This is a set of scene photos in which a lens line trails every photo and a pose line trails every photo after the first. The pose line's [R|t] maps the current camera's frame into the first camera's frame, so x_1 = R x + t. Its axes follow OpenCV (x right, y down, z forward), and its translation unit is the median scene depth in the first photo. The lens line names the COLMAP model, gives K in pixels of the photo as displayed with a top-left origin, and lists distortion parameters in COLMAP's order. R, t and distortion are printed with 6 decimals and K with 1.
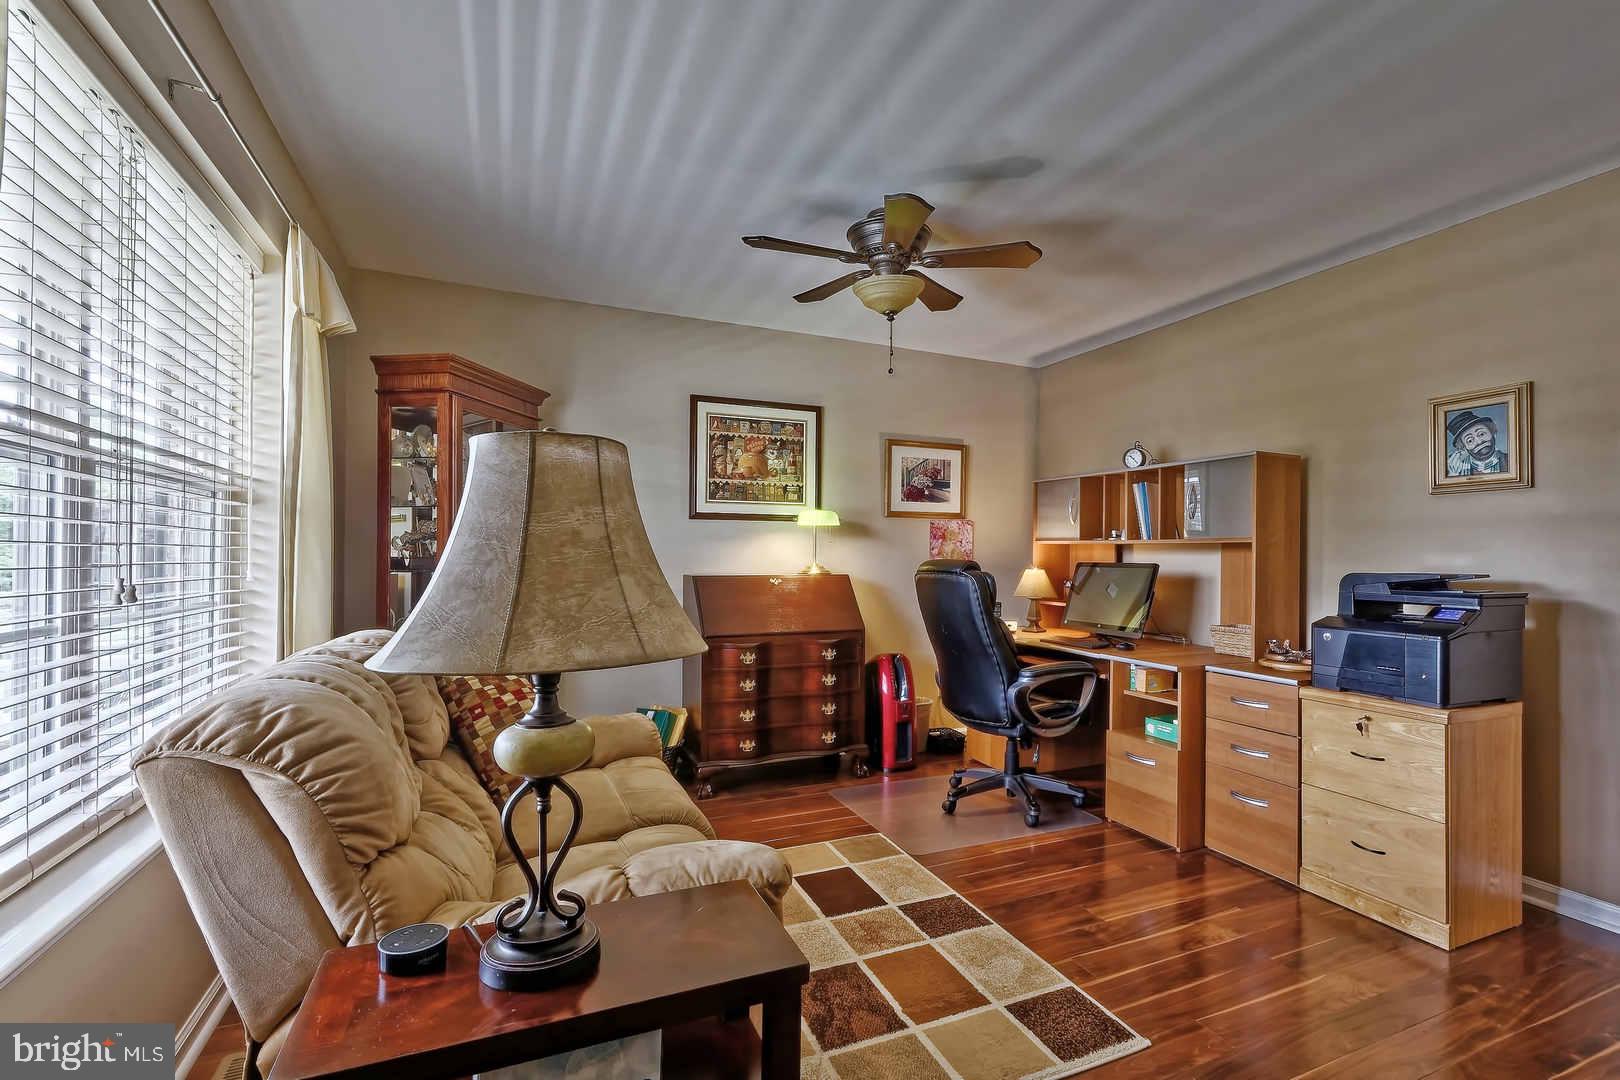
lens RADIAL K [[727.6, 0, 816.5], [0, 727.6, 544.9], [0, 0, 1]] dist [-0.000955, 0.002477]
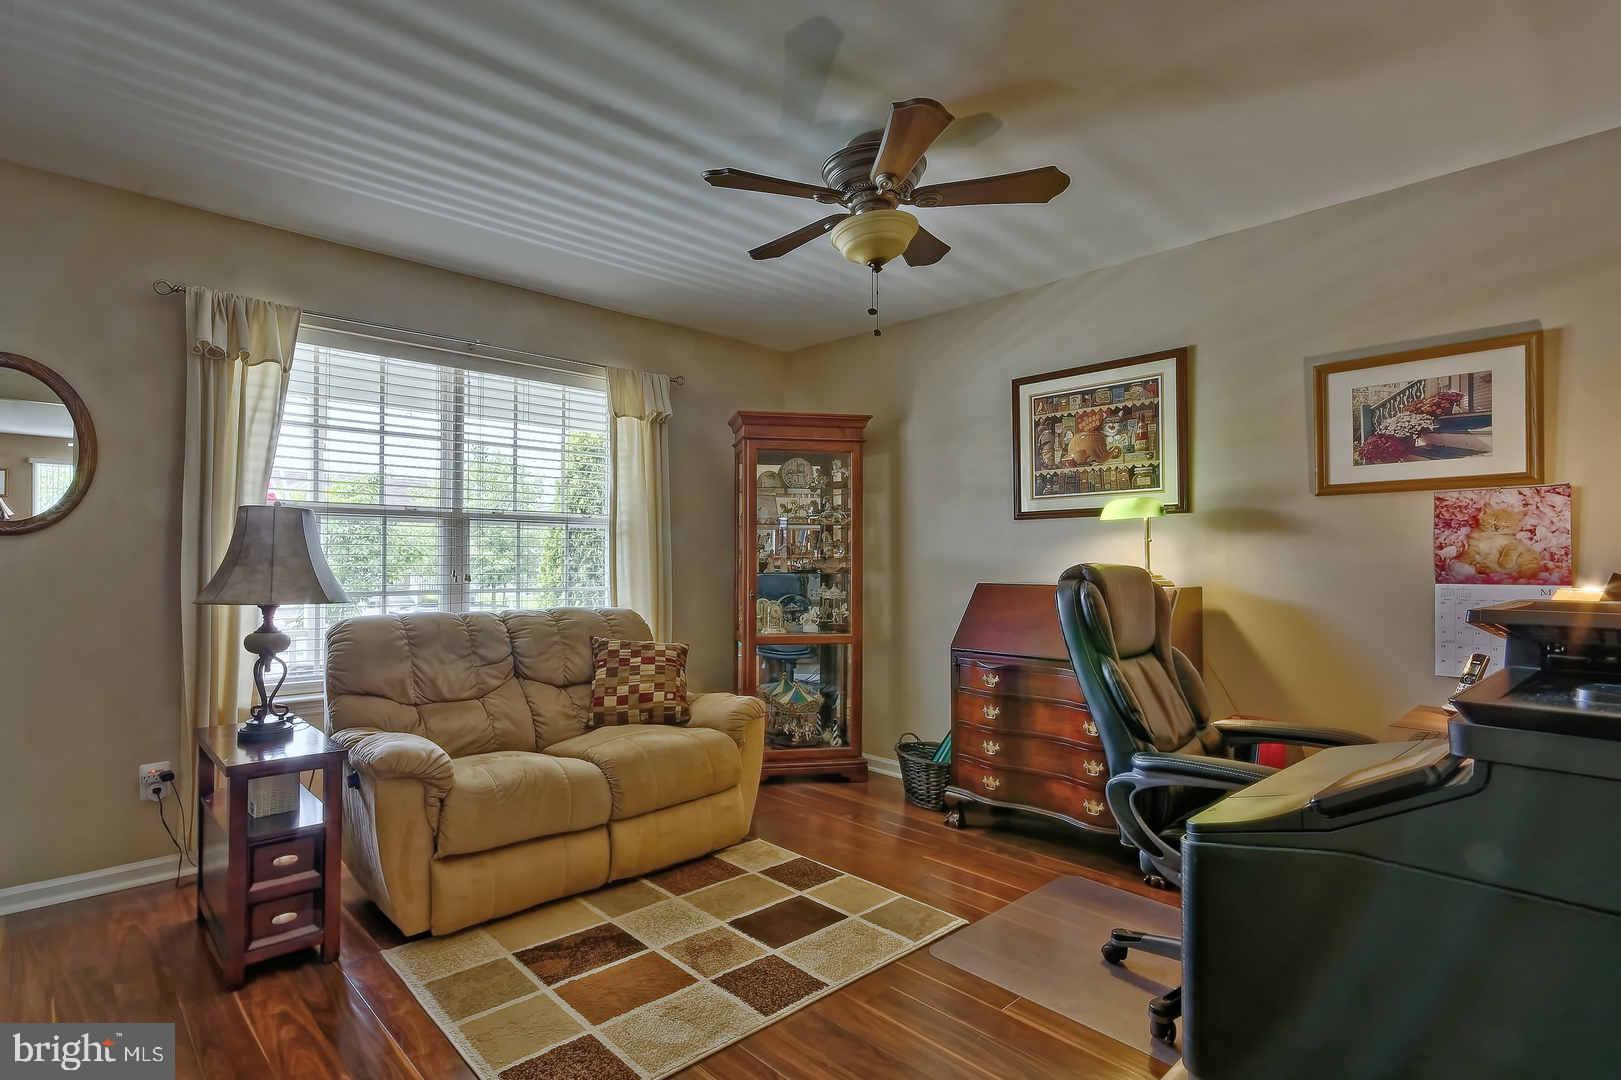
lens RADIAL K [[779.0, 0, 814.5], [0, 779.0, 548.6], [0, 0, 1]] dist [0.003579, 0.000574]
pose [[0.348486, -0.021725, -0.937062, 0.608384], [0.013277, 0.999745, -0.018240, 0.012602], [0.937220, -0.006085, 0.348686, 0.425510]]
